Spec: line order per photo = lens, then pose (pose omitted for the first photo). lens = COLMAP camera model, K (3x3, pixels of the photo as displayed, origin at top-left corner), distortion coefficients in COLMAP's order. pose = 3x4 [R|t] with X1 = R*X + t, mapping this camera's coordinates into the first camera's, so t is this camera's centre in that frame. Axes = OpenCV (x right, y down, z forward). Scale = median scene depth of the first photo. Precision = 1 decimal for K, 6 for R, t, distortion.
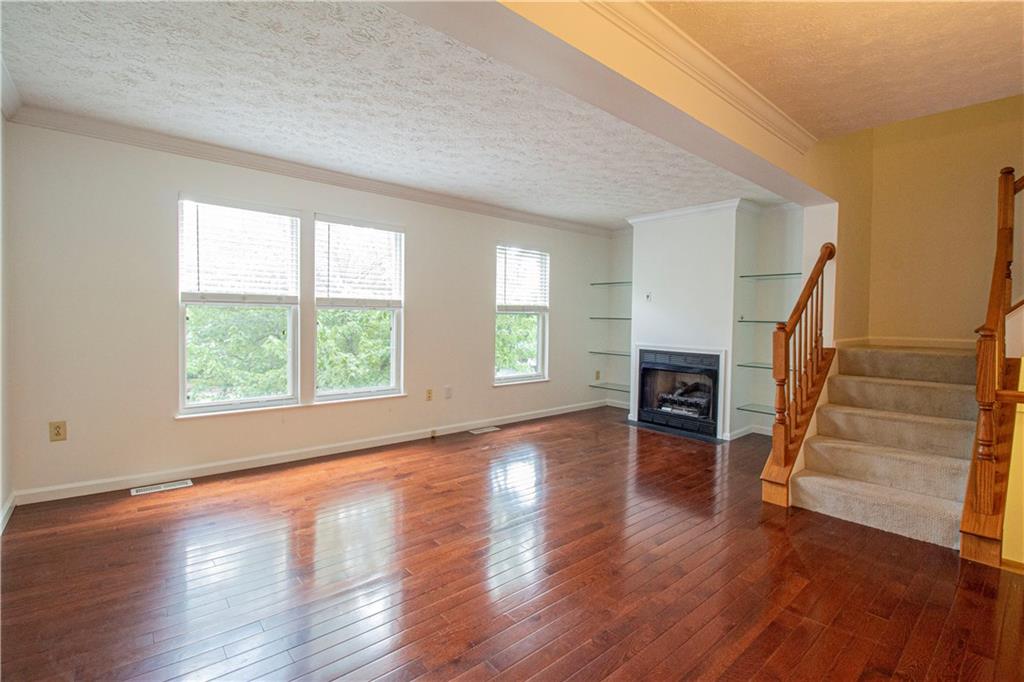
lens RADIAL K [[472.7, 0, 513.4], [0, 472.7, 332.1], [0, 0, 1]] dist [-0.001940, -0.000377]
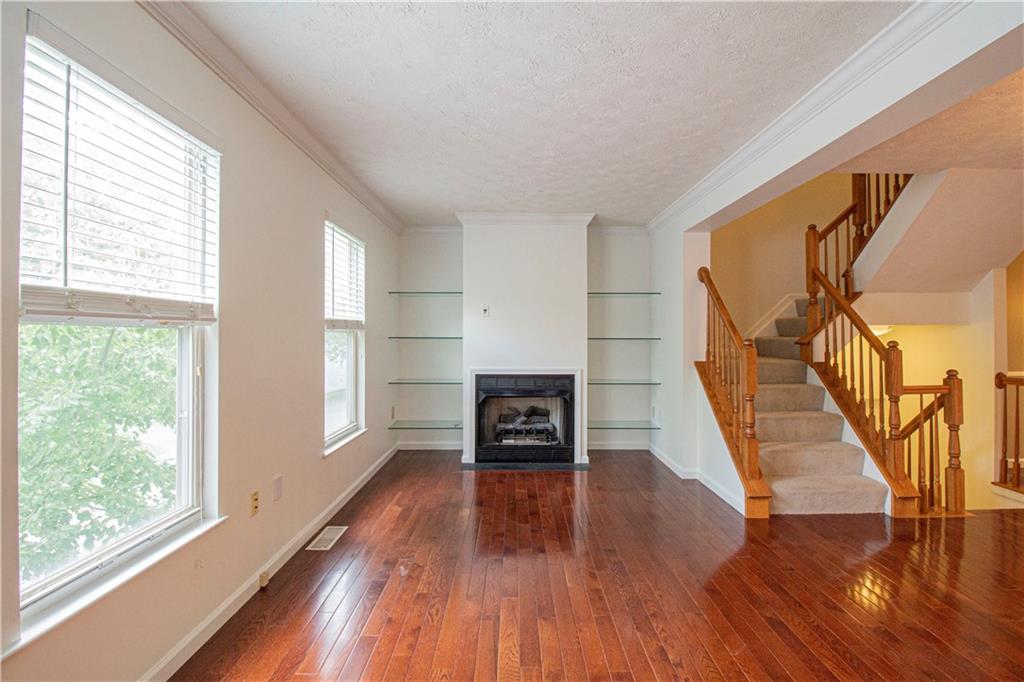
lens RADIAL K [[472.7, 0, 513.4], [0, 472.7, 332.1], [0, 0, 1]] dist [-0.001940, -0.000377]
pose [[0.648484, -0.007414, 0.761192, -0.323649], [0.033713, 0.999251, -0.018989, -0.019964], [-0.760481, 0.037976, 0.648248, 0.422578]]
